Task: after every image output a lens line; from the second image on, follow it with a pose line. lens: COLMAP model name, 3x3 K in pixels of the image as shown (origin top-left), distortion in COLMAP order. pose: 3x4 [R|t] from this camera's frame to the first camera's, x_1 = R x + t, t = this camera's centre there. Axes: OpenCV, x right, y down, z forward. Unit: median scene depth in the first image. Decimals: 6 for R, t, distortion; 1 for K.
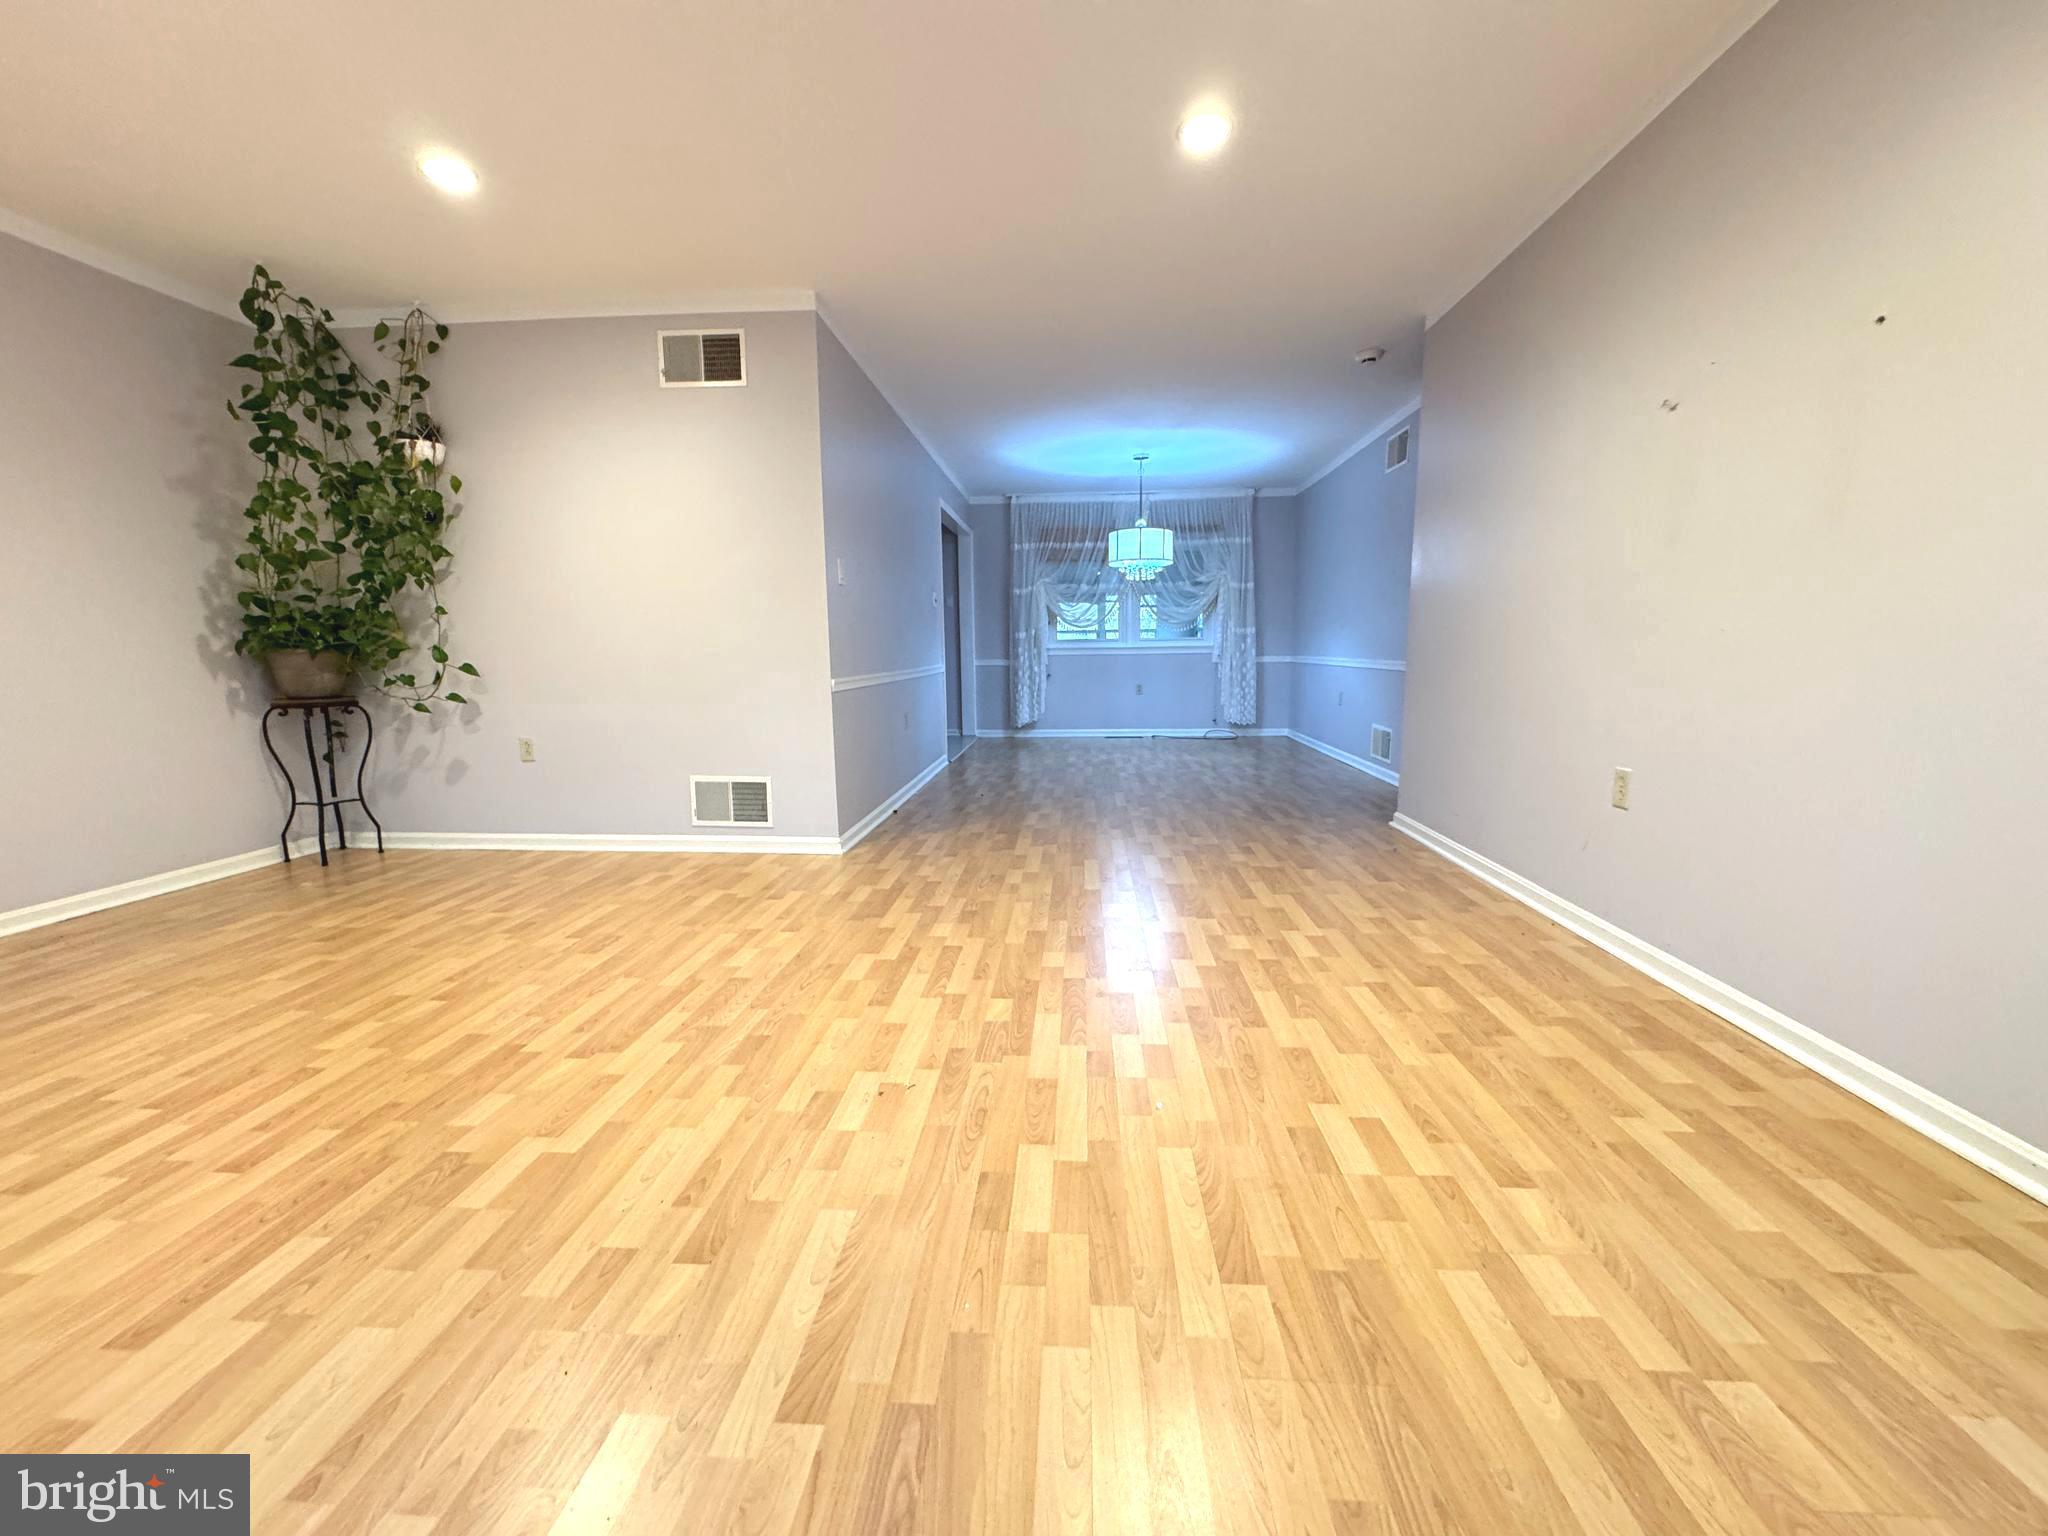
lens RADIAL K [[815.3, 0, 1017.6], [0, 815.3, 763.8], [0, 0, 1]] dist [-0.001010, -0.000430]
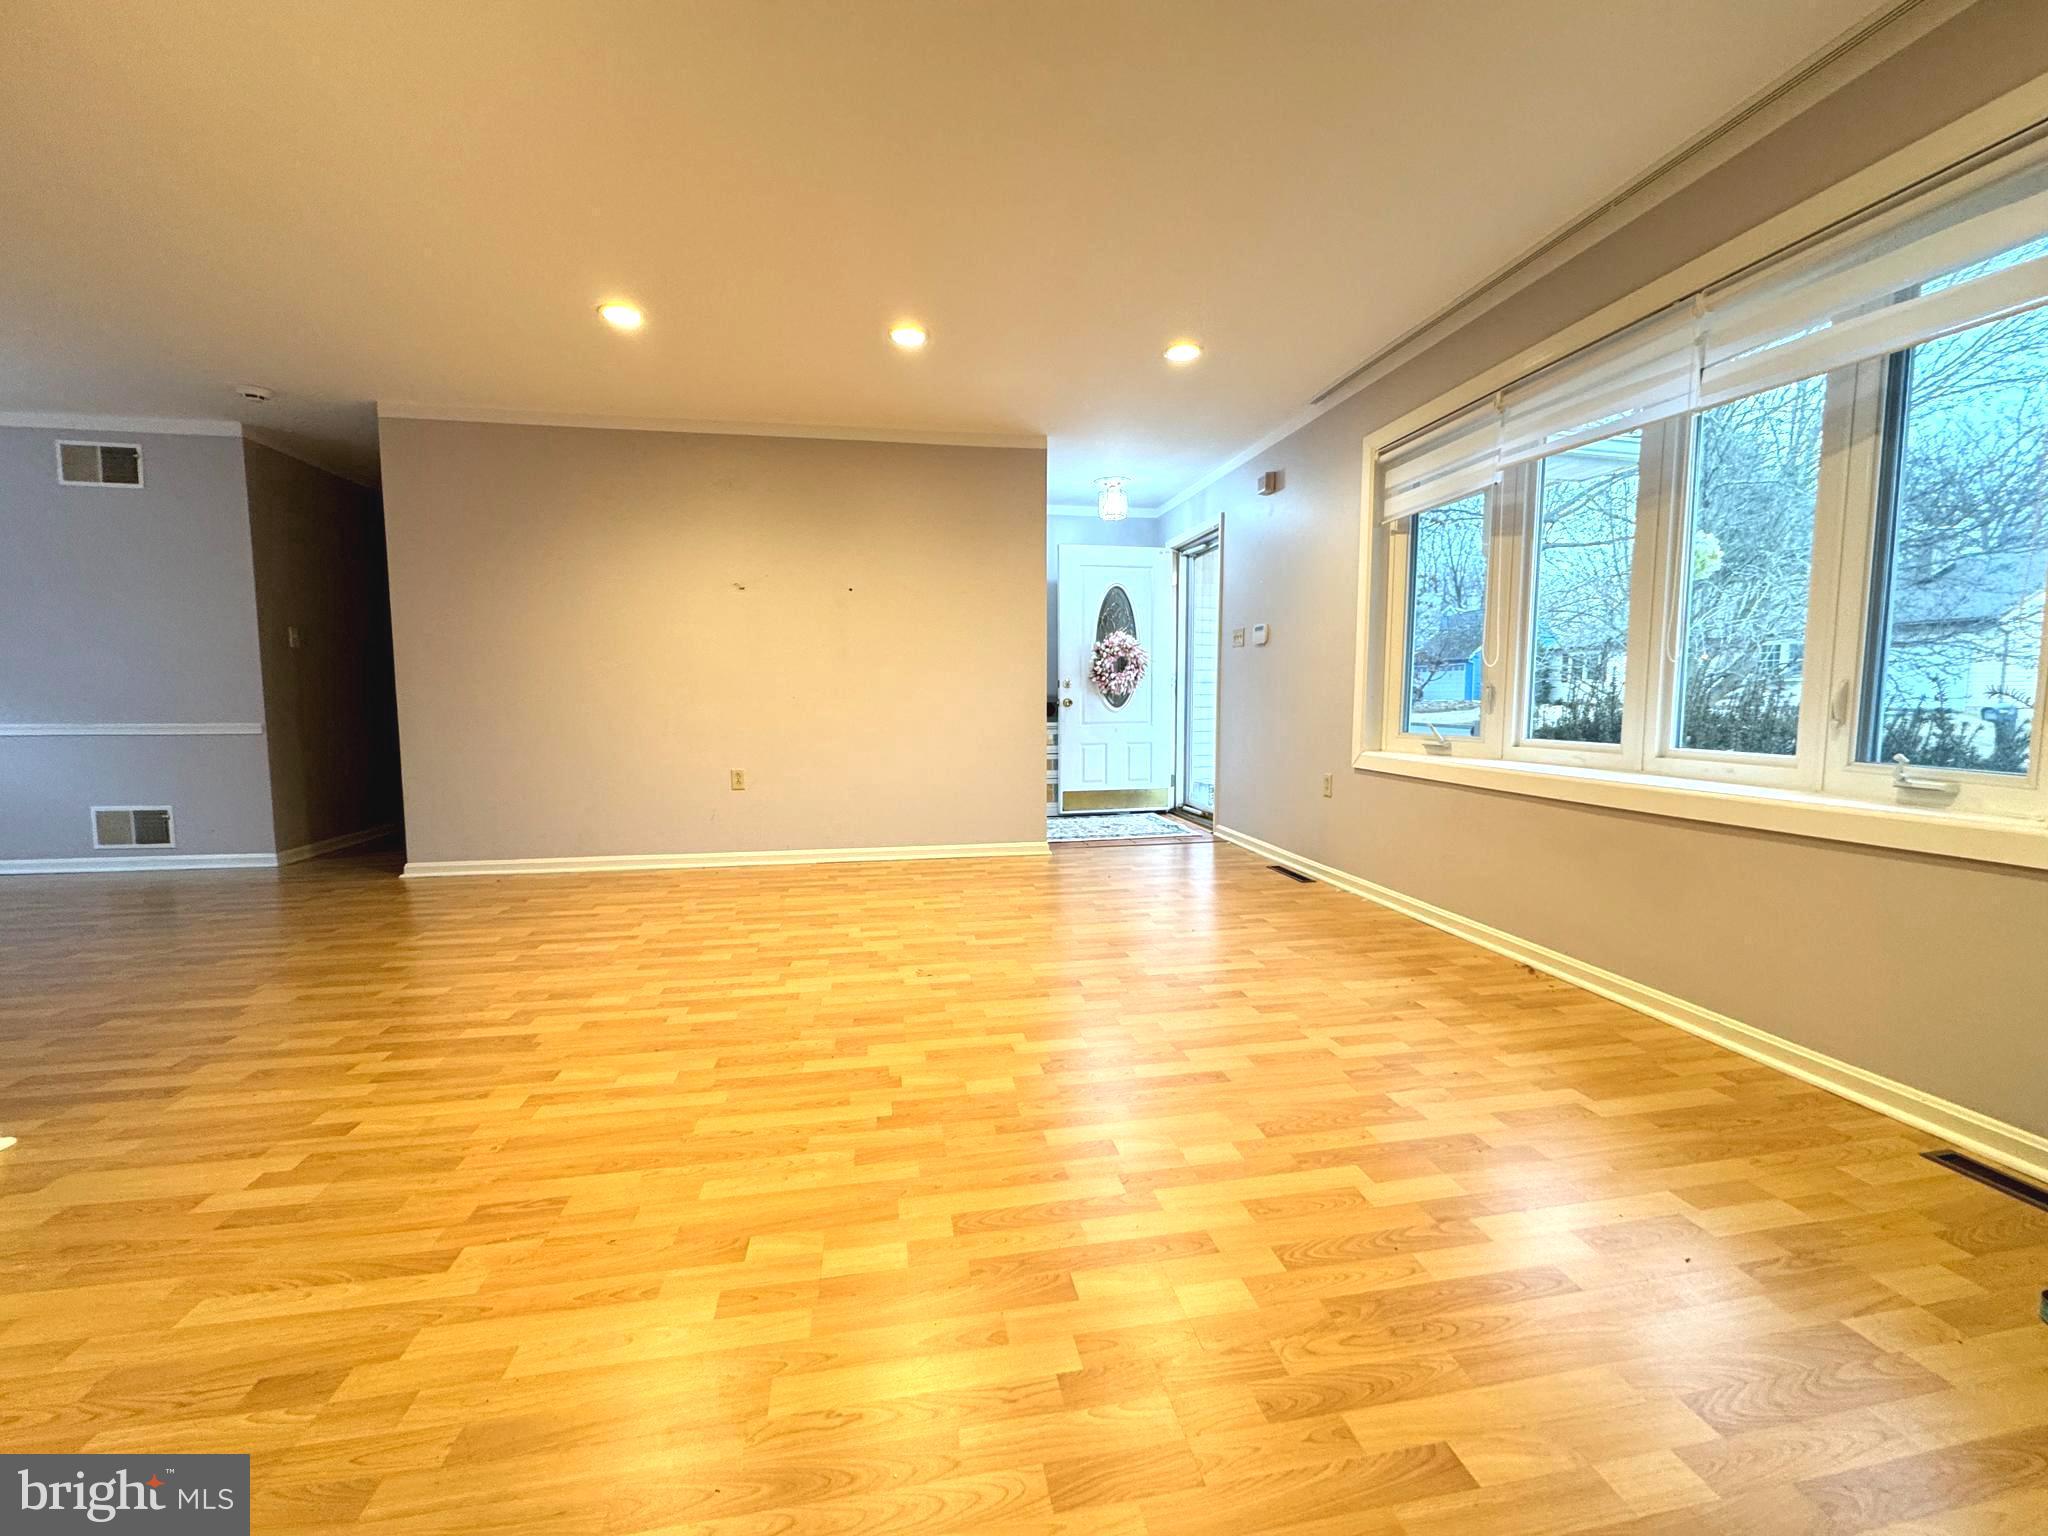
lens RADIAL K [[815.3, 0, 1015.2], [0, 815.3, 779.2], [0, 0, 1]] dist [-0.001010, -0.000430]
pose [[-0.247263, -0.085886, 0.965135, -1.397597], [0.140827, 0.982302, 0.123493, -0.127445], [-0.958660, 0.166452, -0.230792, 0.912276]]
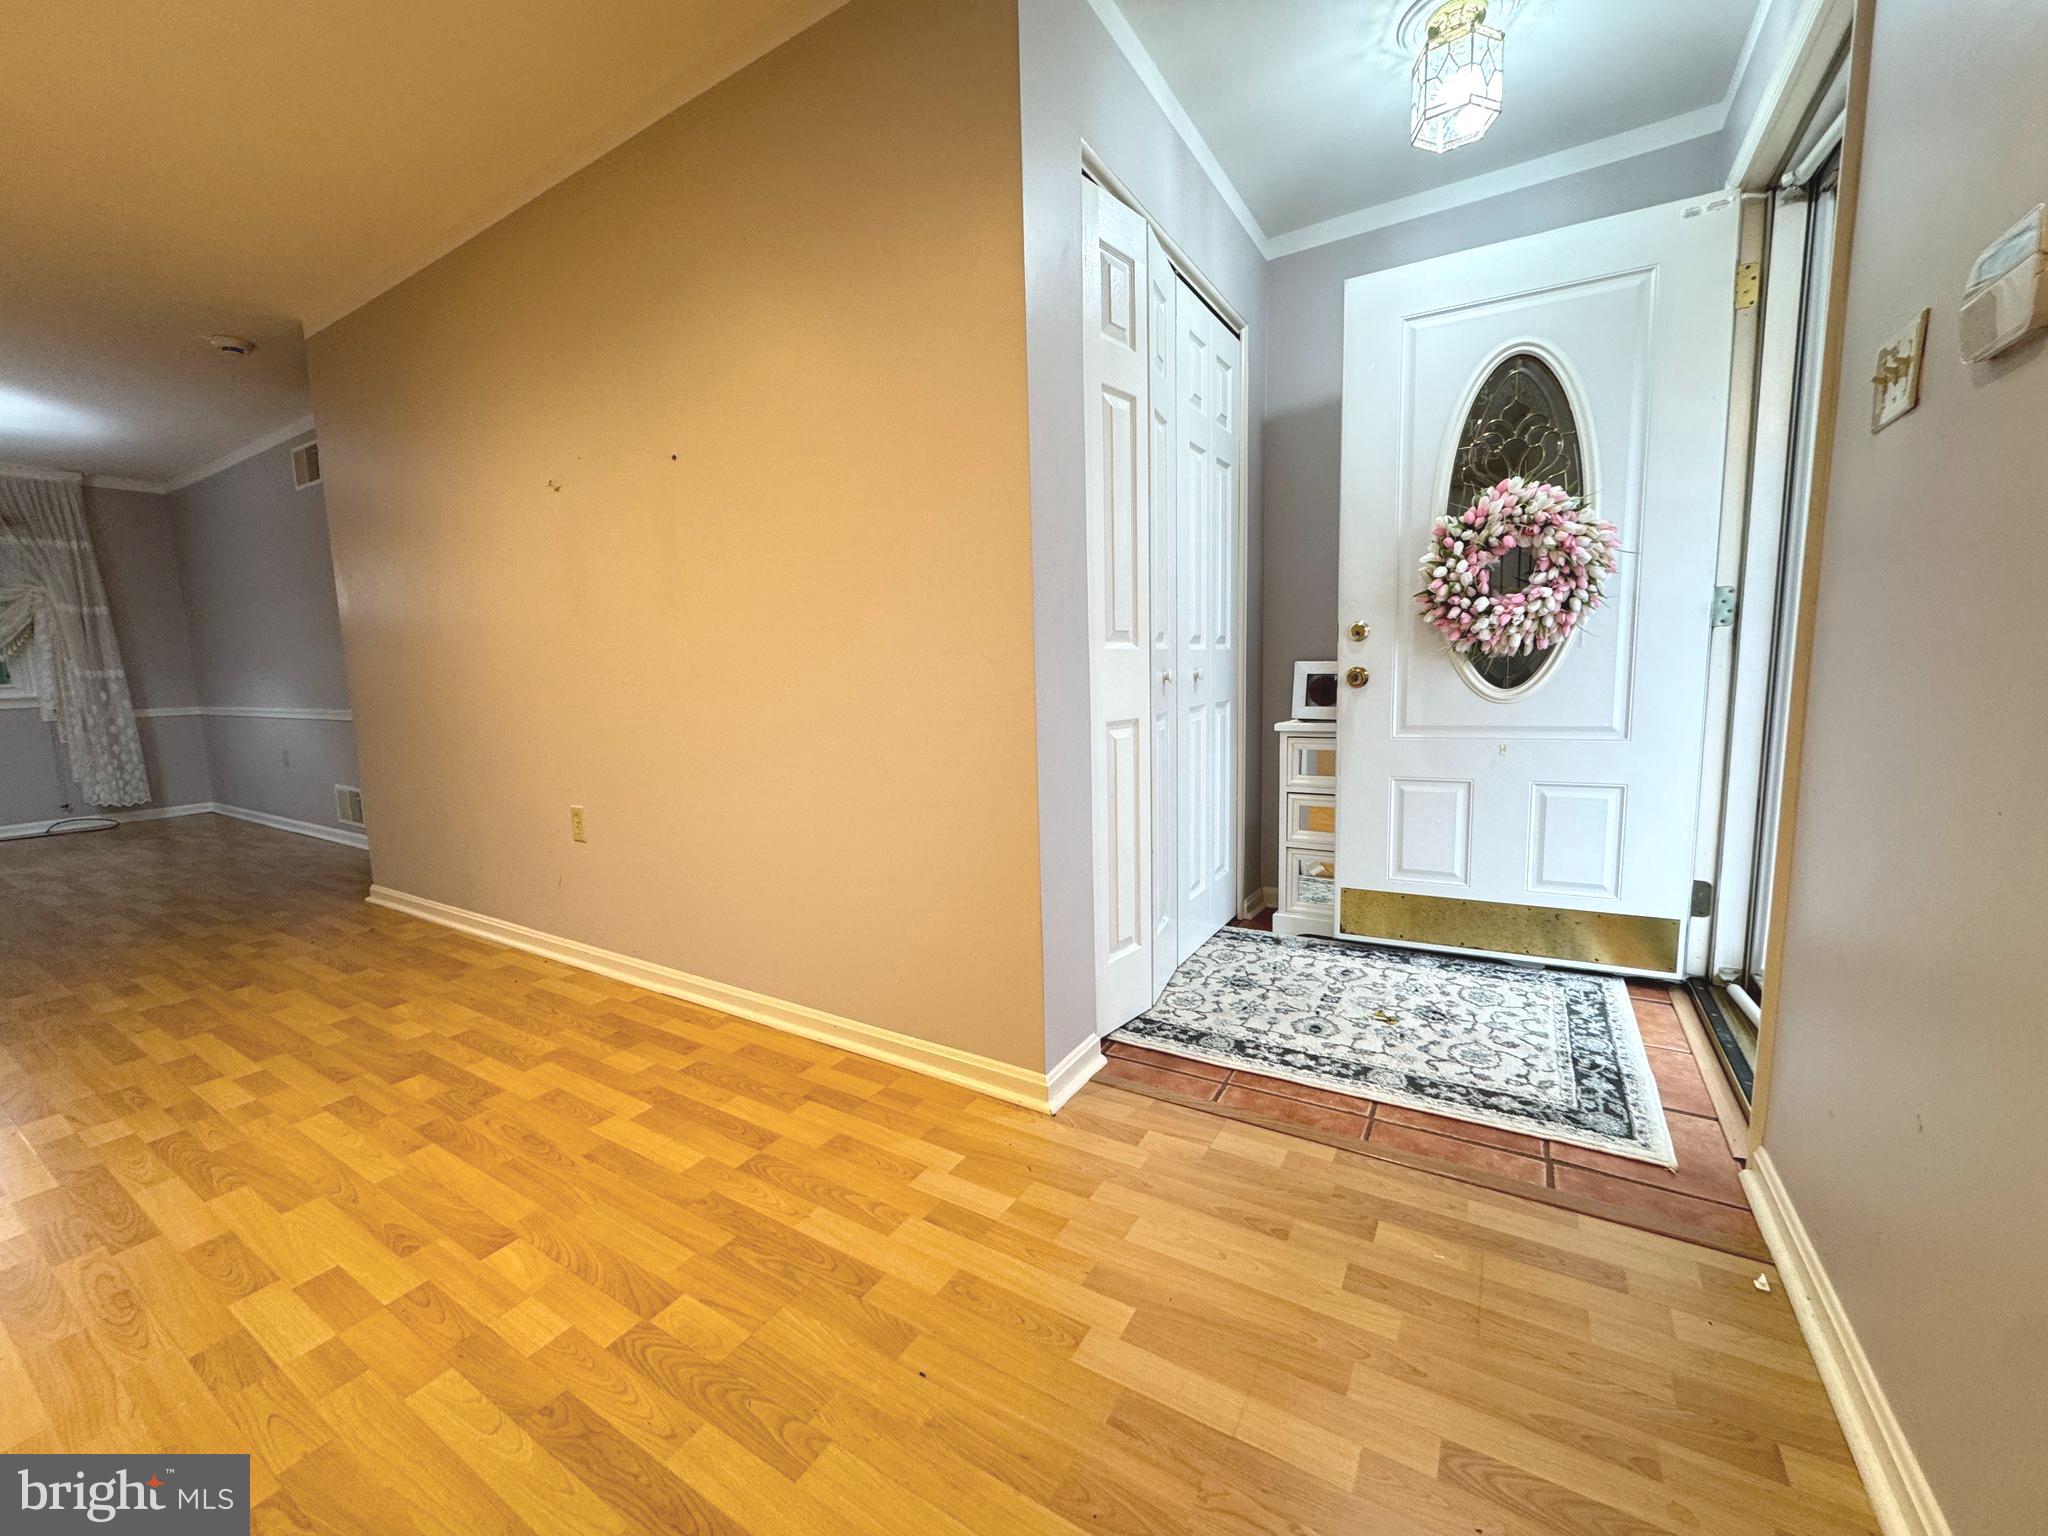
lens RADIAL K [[815.3, 0, 1028.9], [0, 815.3, 761.6], [0, 0, 1]] dist [-0.001010, -0.000430]
pose [[0.456374, -0.107702, 0.883246, 0.057961], [0.145750, 0.988288, 0.045202, -0.015783], [-0.877770, 0.108104, 0.466727, -0.069343]]
